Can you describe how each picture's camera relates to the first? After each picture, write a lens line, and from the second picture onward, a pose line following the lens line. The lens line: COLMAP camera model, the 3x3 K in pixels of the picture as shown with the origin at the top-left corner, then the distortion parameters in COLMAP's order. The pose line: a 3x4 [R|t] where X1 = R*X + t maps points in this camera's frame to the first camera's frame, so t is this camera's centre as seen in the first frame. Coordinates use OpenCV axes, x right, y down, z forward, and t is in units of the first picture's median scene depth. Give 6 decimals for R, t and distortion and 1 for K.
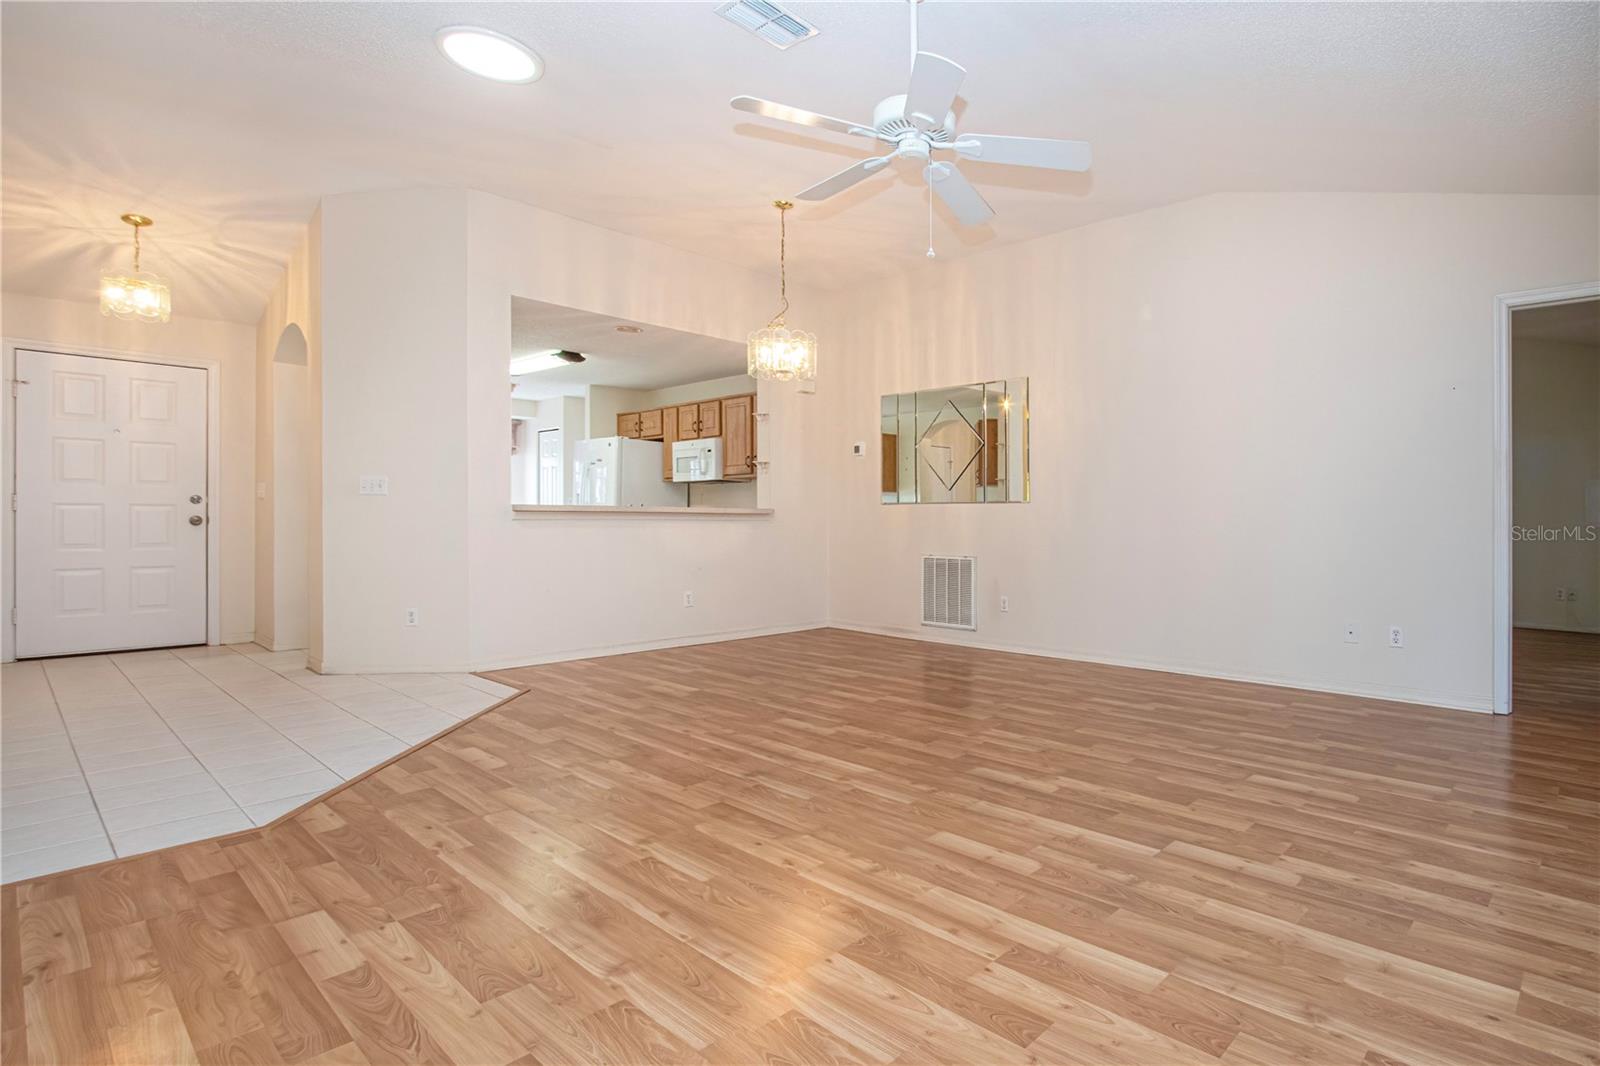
lens RADIAL K [[780.2, 0, 797.1], [0, 780.2, 512.3], [0, 0, 1]] dist [0.001468, 0.000319]
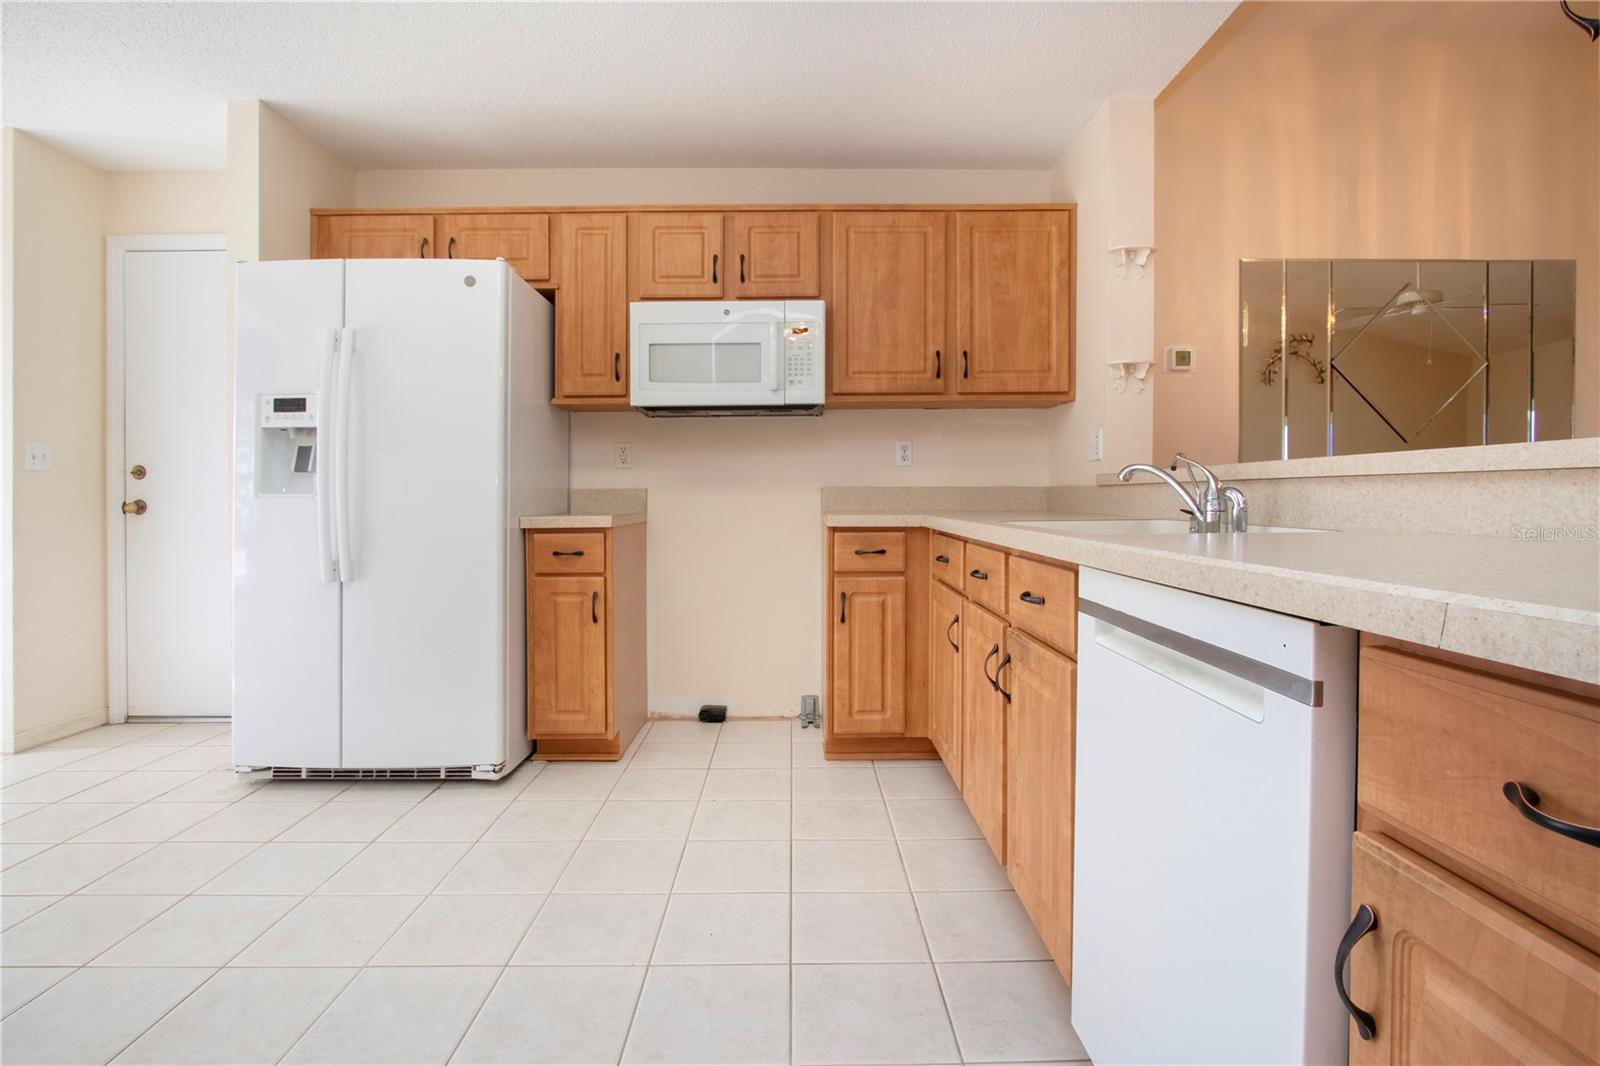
lens RADIAL K [[780.2, 0, 797.1], [0, 780.2, 512.3], [0, 0, 1]] dist [0.001468, 0.000319]
pose [[0.718607, -0.015006, 0.695255, -0.391506], [-0.002131, 0.999715, 0.023780, 0.005669], [-0.695414, -0.018570, 0.718370, 0.698401]]
